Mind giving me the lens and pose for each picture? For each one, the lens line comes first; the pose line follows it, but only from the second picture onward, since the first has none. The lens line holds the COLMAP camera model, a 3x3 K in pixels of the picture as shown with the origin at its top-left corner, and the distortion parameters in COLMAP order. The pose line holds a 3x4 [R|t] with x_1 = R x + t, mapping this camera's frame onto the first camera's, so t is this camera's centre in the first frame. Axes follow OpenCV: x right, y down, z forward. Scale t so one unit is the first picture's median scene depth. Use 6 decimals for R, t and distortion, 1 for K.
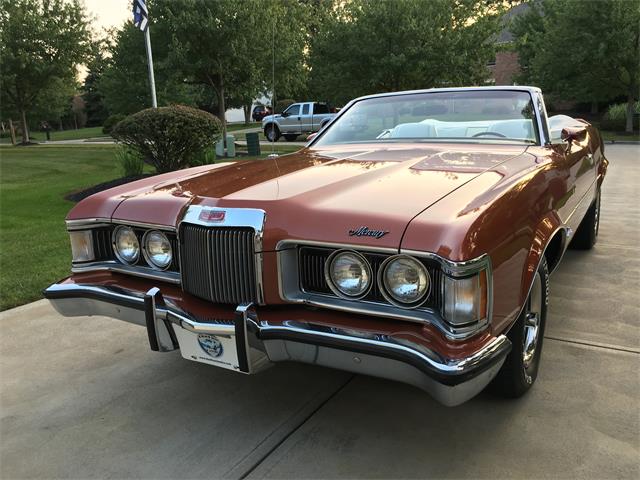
lens RADIAL K [[540.0, 0, 317.2], [0, 540.0, 239.7], [0, 0, 1]] dist [0.070089, -0.090743]
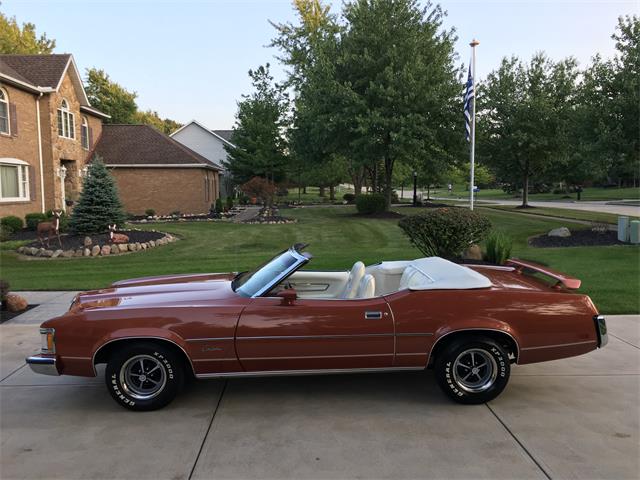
lens RADIAL K [[540.0, 0, 317.3], [0, 540.0, 234.2], [0, 0, 1]] dist [0.070089, -0.090743]
pose [[0.546578, 0.103131, -0.831033, 2.139210], [-0.186243, 0.982504, -0.000565, -0.453624], [0.816435, 0.155083, 0.556222, 0.258097]]
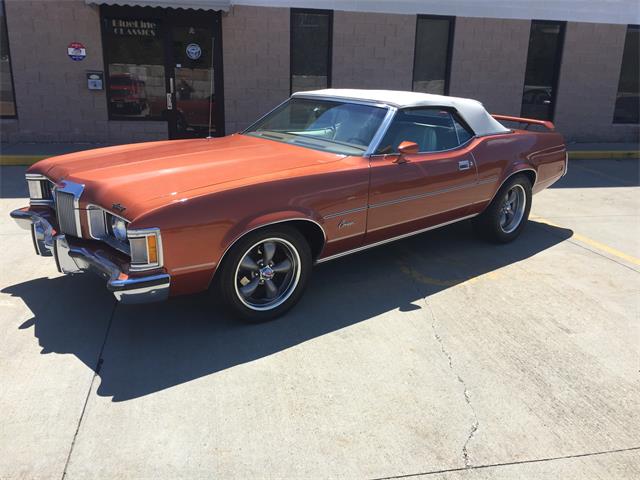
lens RADIAL K [[540.0, 0, 319.4], [0, 540.0, 236.4], [0, 0, 1]] dist [0.070089, -0.090743]
pose [[0.954466, 0.147641, -0.259224, 0.784026], [-0.123516, 0.986546, 0.107098, -0.122412], [0.271549, -0.070203, 0.959861, -0.355529]]
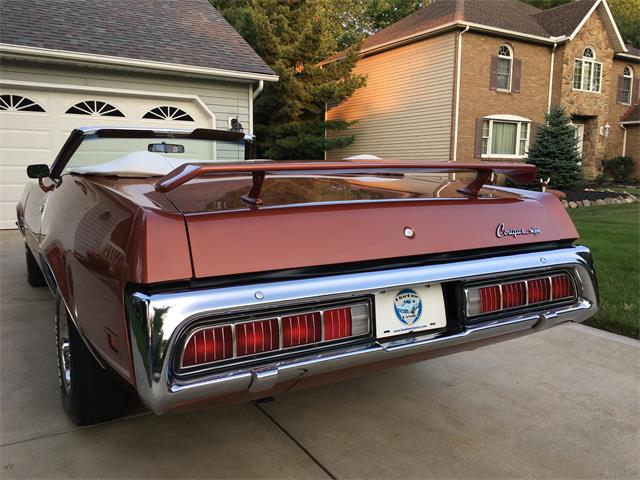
lens RADIAL K [[540.0, 0, 309.4], [0, 540.0, 233.7], [0, 0, 1]] dist [0.070089, -0.090743]
pose [[-0.478391, 0.140247, -0.866875, 1.481070], [-0.176266, 0.951737, 0.251249, -0.559136], [0.860275, 0.272996, -0.430582, 2.477479]]
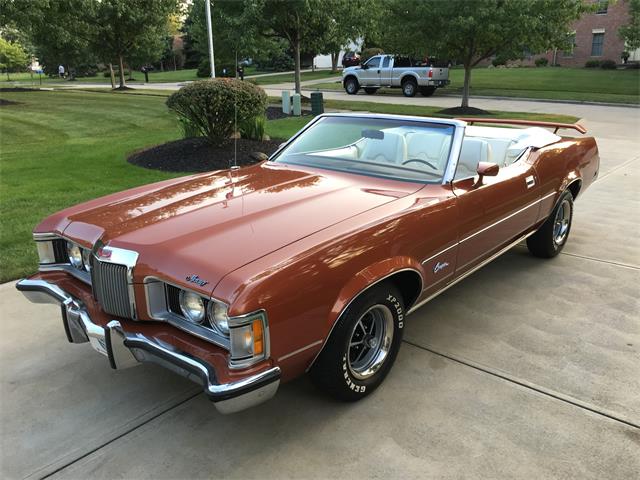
lens RADIAL K [[540.0, 0, 316.9], [0, 540.0, 238.2], [0, 0, 1]] dist [0.070089, -0.090743]
pose [[0.984663, 0.076768, -0.156668, 0.390388], [-0.061351, 0.992995, 0.100981, -0.179878], [0.163323, -0.089820, 0.982475, -0.186488]]
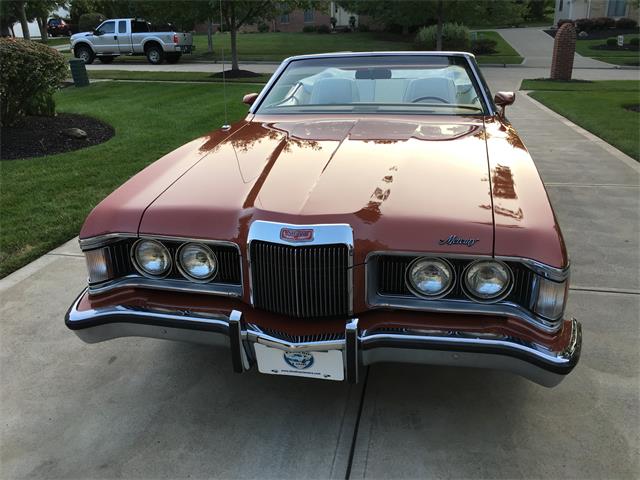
lens RADIAL K [[540.0, 0, 315.8], [0, 540.0, 238.2], [0, 0, 1]] dist [0.070089, -0.090743]
pose [[0.947290, -0.106724, 0.302080, -0.326547], [0.063183, 0.986600, 0.150429, -0.129899], [-0.314086, -0.123413, 0.941339, 0.048027]]
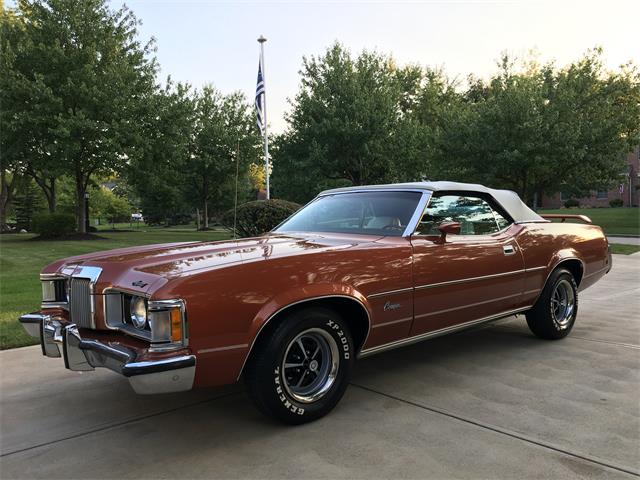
lens RADIAL K [[540.0, 0, 318.8], [0, 540.0, 238.7], [0, 0, 1]] dist [0.070089, -0.090743]
pose [[0.951127, 0.026999, -0.307618, 0.699755], [-0.077308, 0.985267, -0.152555, 0.039097], [0.298967, 0.168880, 0.939201, -0.228676]]
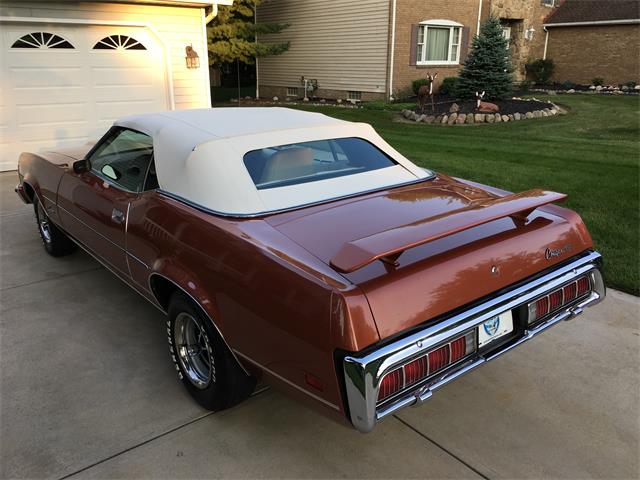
lens RADIAL K [[540.0, 0, 309.4], [0, 540.0, 234.9], [0, 0, 1]] dist [0.070089, -0.090743]
pose [[-0.346211, 0.323504, -0.880615, 1.715912], [-0.181678, 0.897777, 0.401235, -0.768947], [0.920397, 0.298900, -0.252047, 2.222890]]
